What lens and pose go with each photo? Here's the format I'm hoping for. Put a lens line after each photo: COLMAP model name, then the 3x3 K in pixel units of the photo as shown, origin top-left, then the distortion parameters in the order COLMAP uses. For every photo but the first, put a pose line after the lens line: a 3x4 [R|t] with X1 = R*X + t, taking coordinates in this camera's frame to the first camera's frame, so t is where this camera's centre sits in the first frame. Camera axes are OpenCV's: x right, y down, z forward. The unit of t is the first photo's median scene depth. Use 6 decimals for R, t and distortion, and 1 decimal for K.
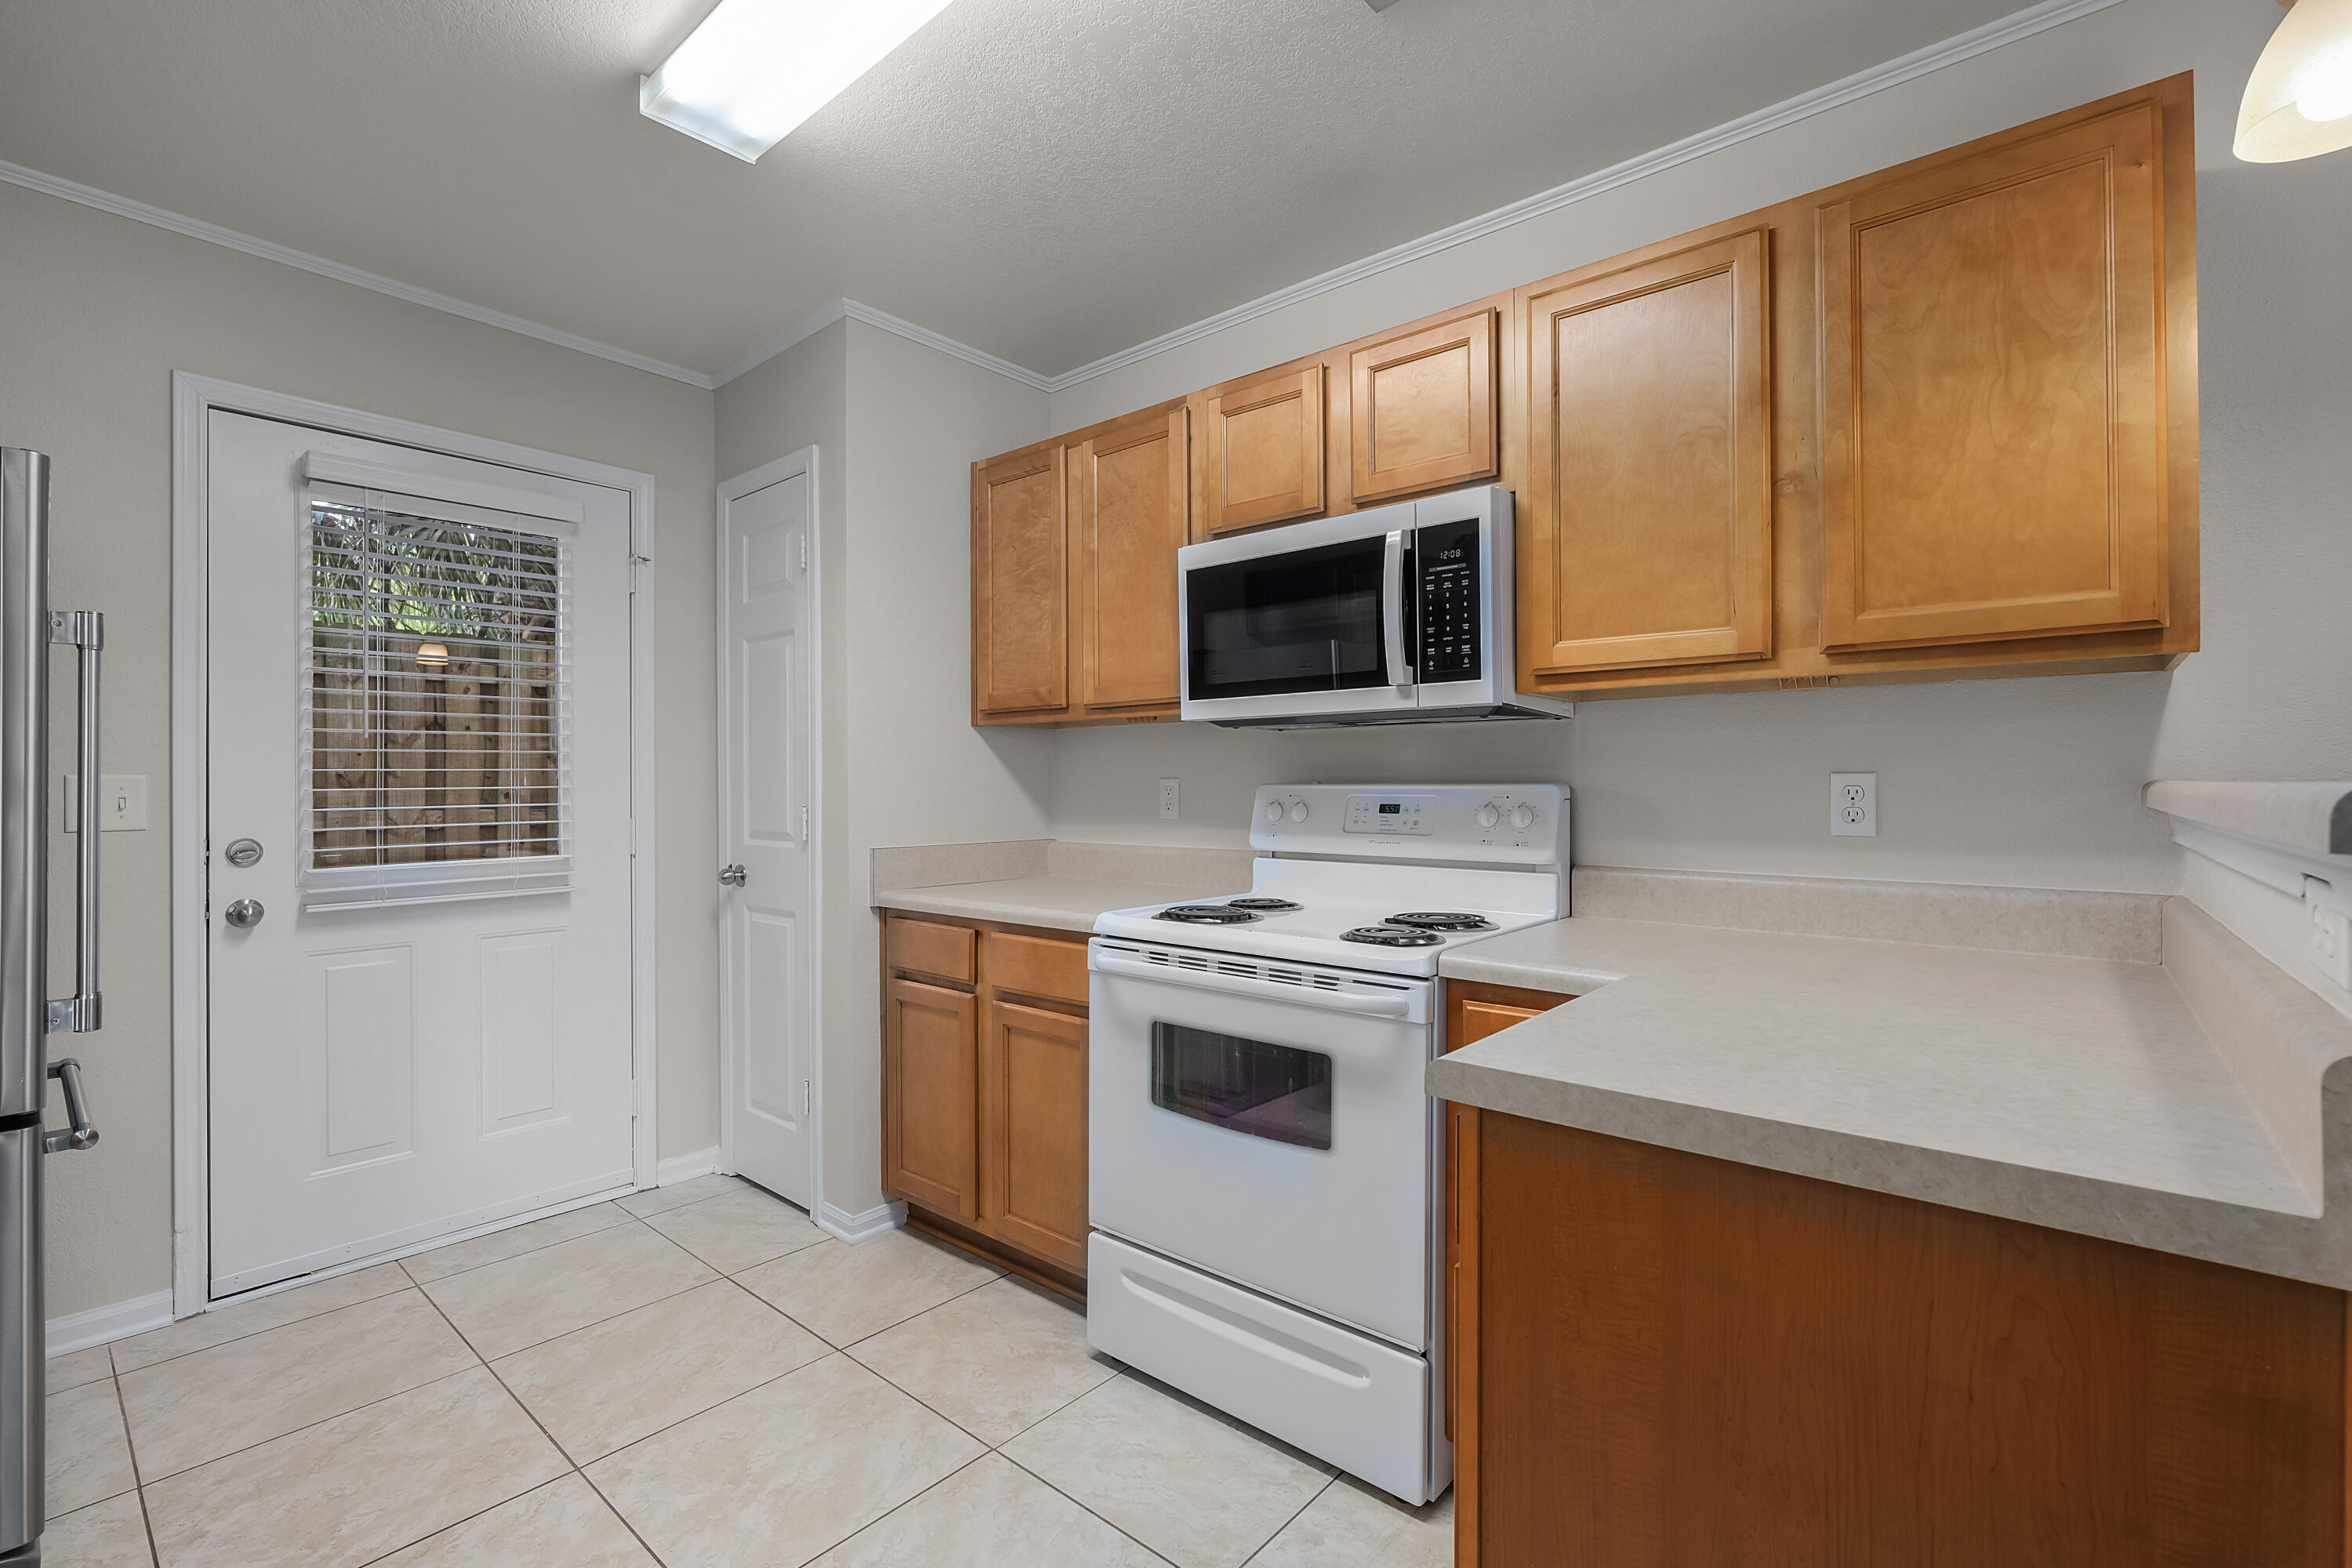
lens RADIAL K [[1032.1, 0, 1176.0], [0, 1032.1, 784.0], [0, 0, 1]] dist [-0.003230, 0.000034]
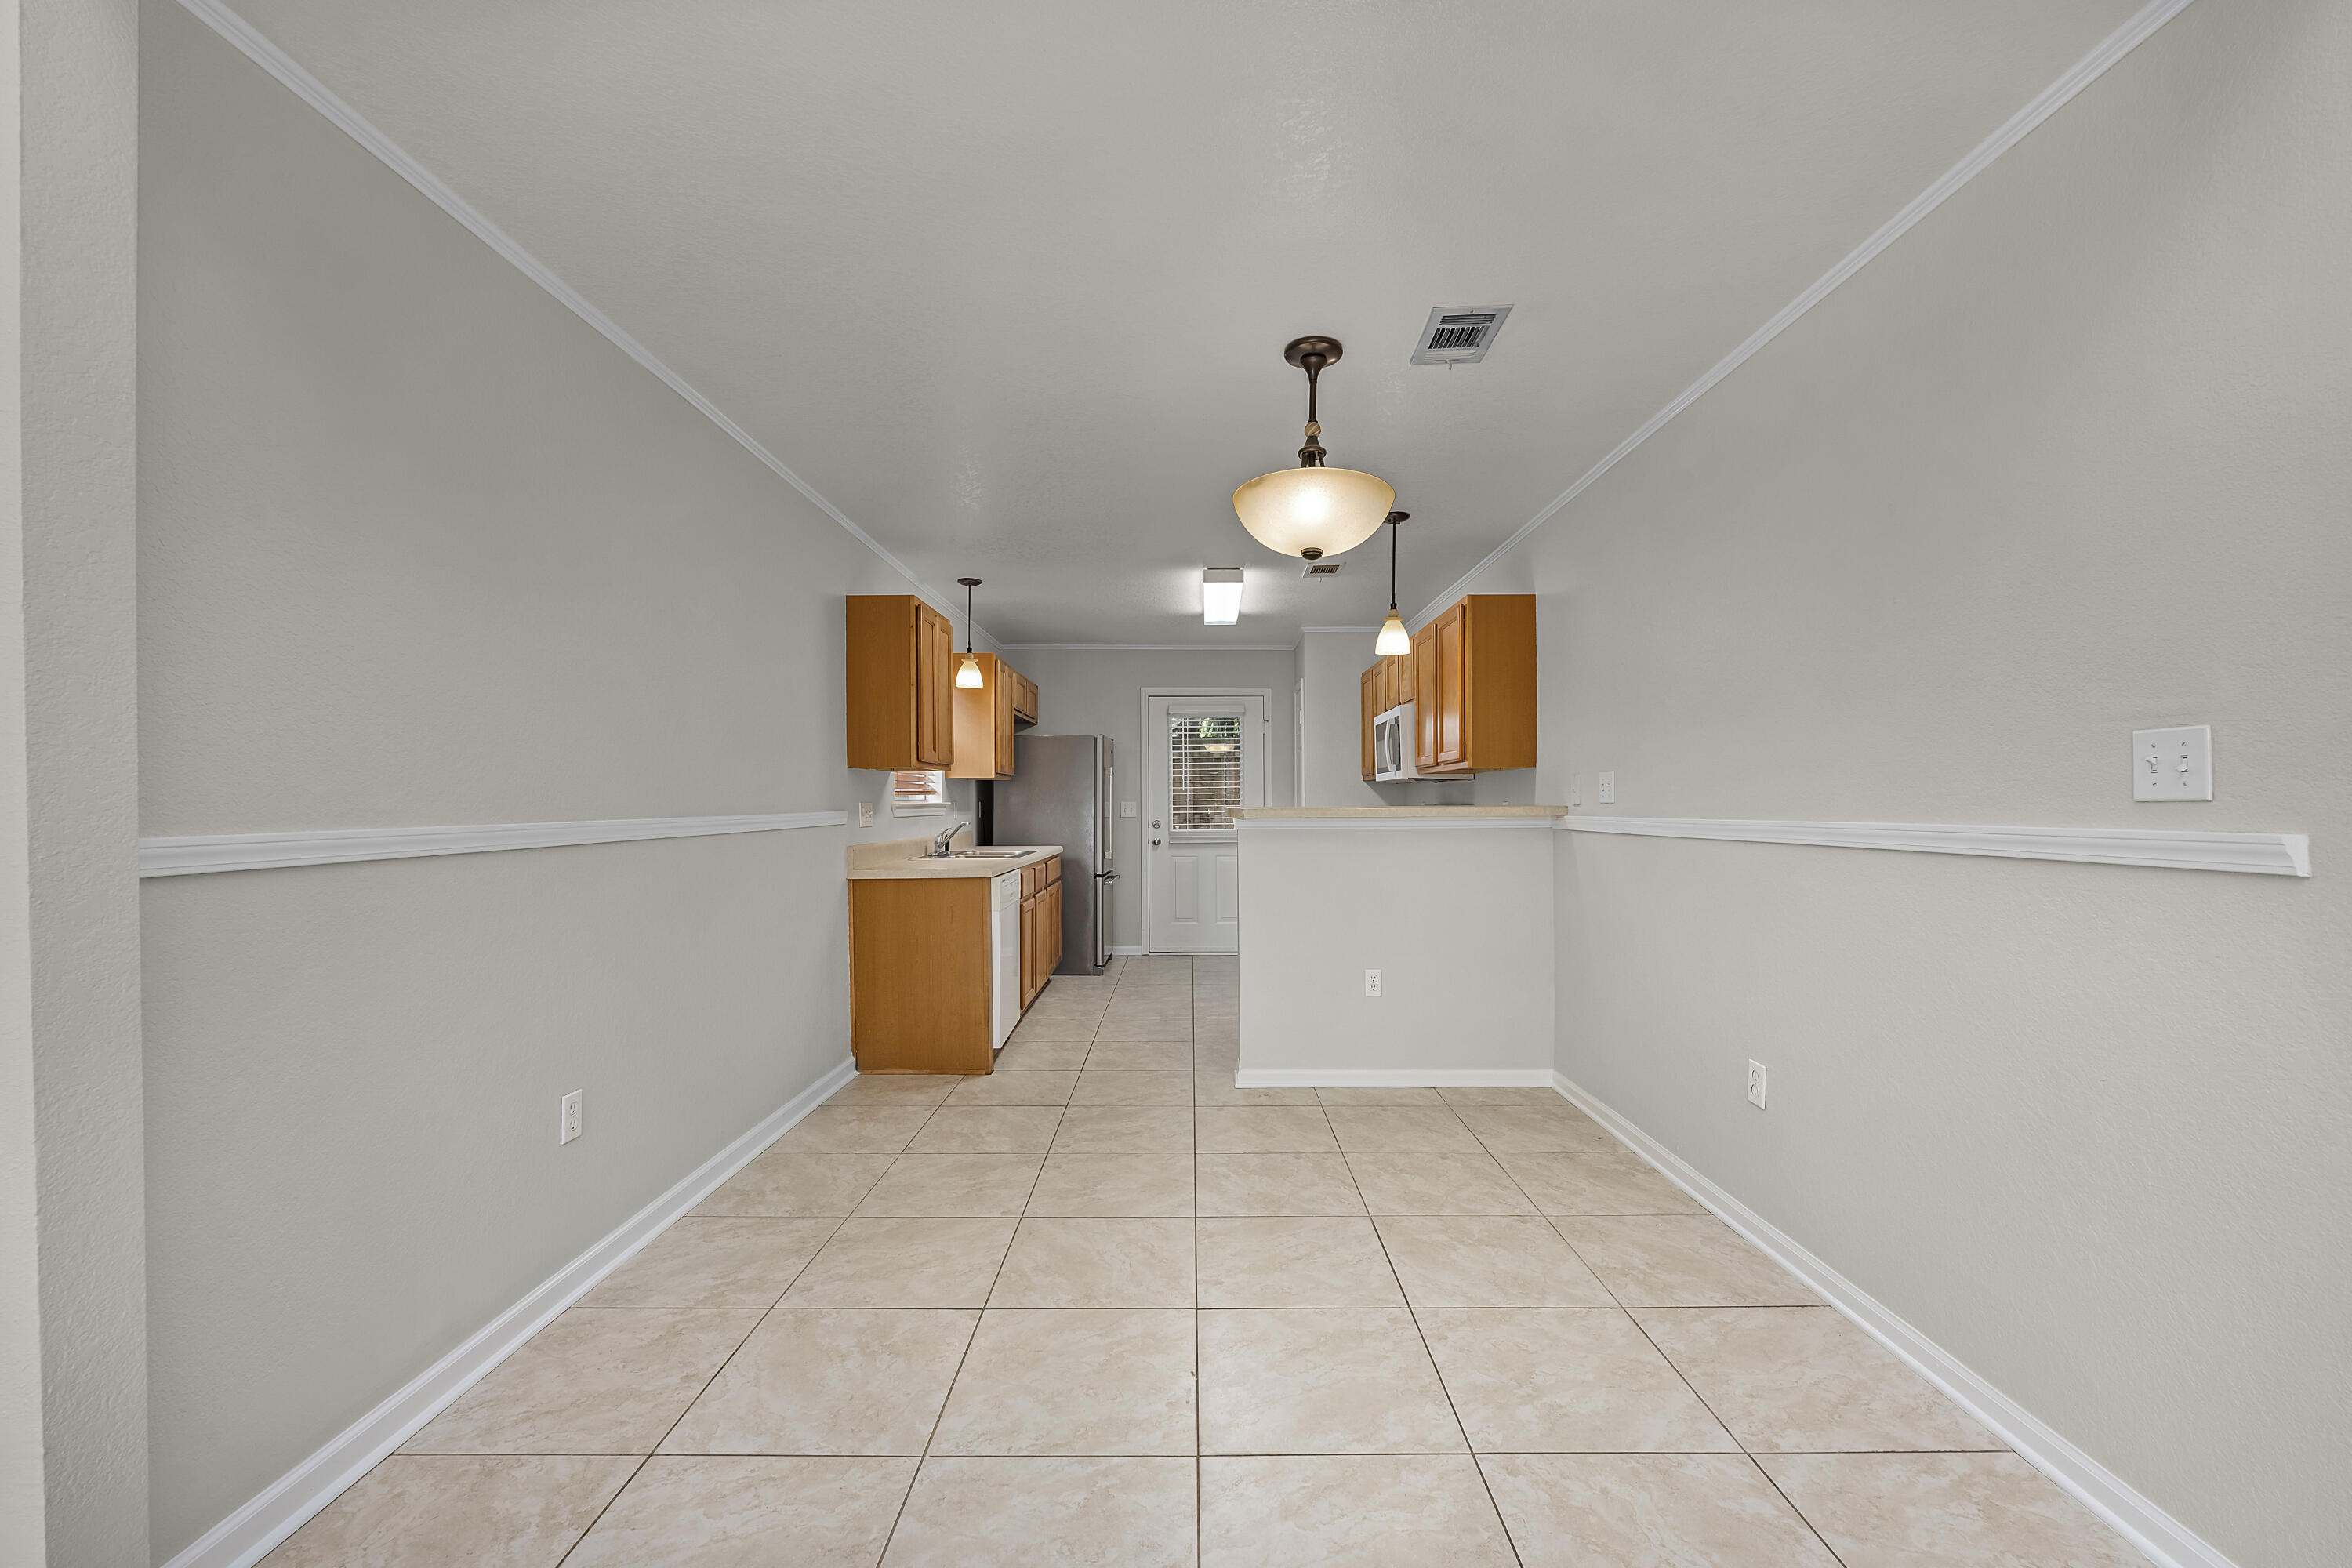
lens RADIAL K [[947.4, 0, 1187.7], [0, 947.4, 798.3], [0, 0, 1]] dist [-0.007134, 0.000014]
pose [[0.651635, -0.003523, -0.758524, 1.435262], [0.001900, 0.999994, -0.003013, -0.009980], [0.758530, 0.000522, 0.651638, -0.902205]]
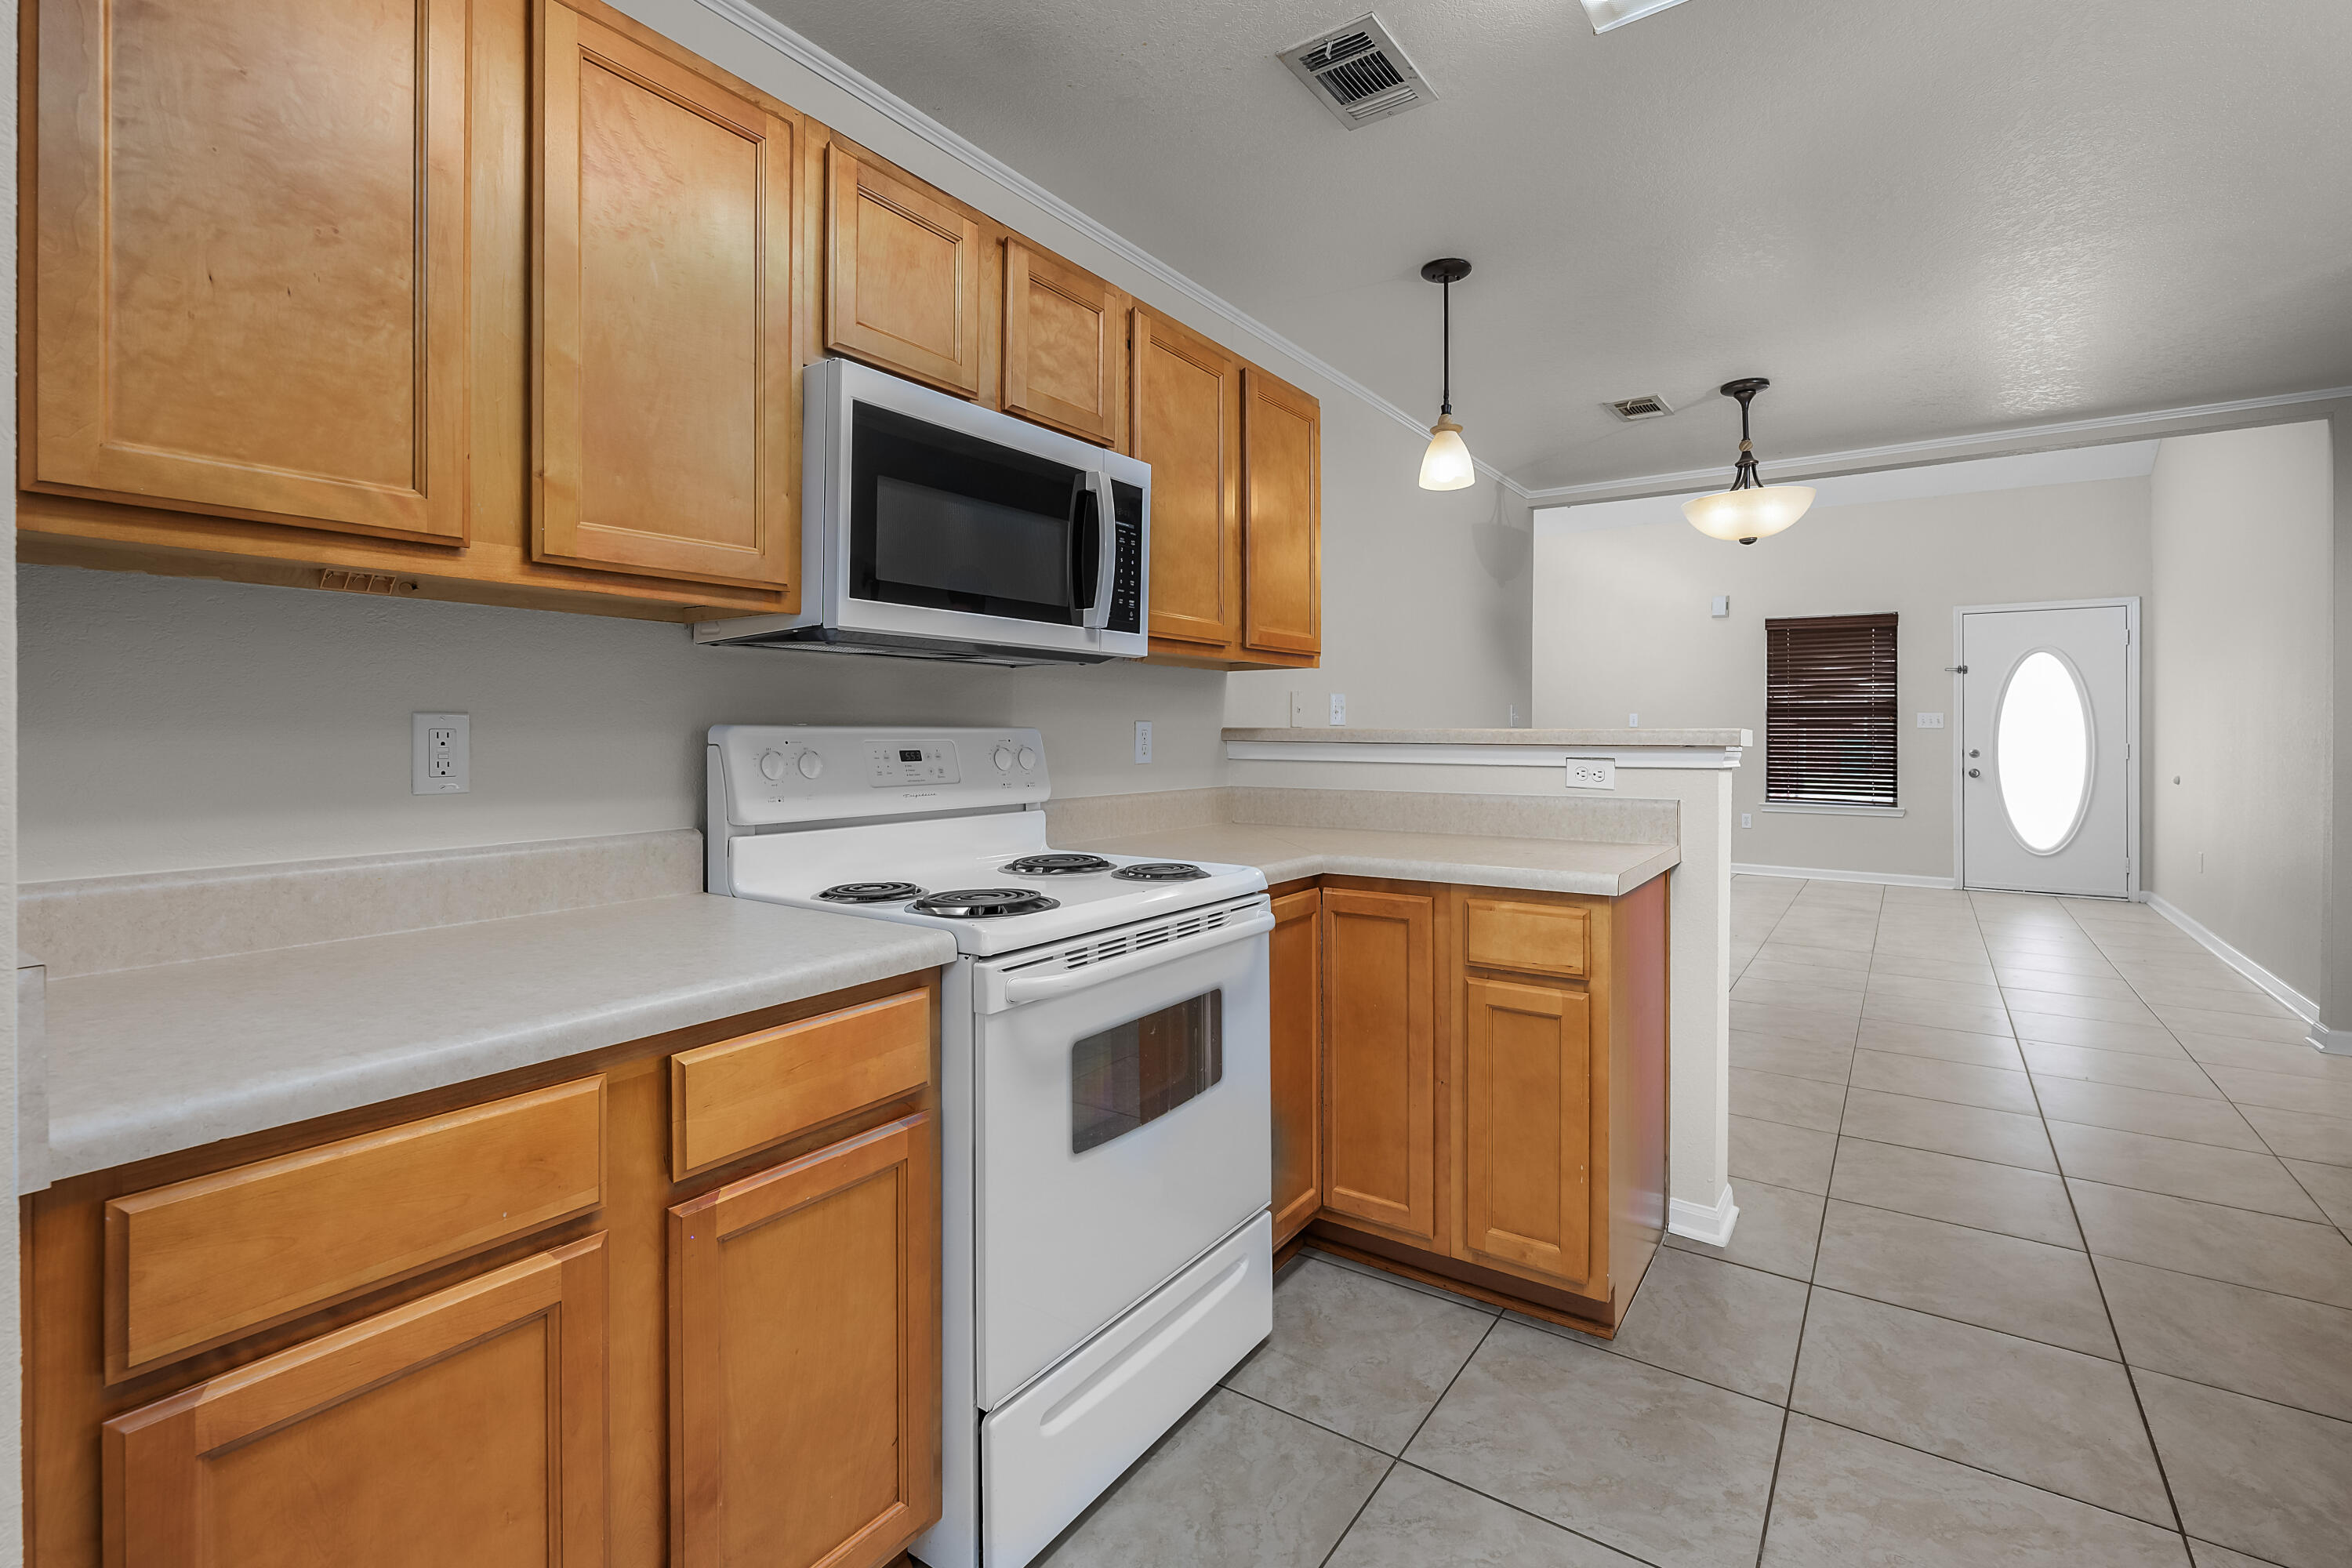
lens RADIAL K [[1048.3, 0, 1187.8], [0, 1048.3, 728.3], [0, 0, 1]] dist [-0.014203, -0.000297]
pose [[-0.102969, 0.004004, 0.994676, -0.616103], [-0.003371, 0.999985, -0.004375, 0.003869], [-0.994679, -0.003804, -0.102954, 0.786230]]
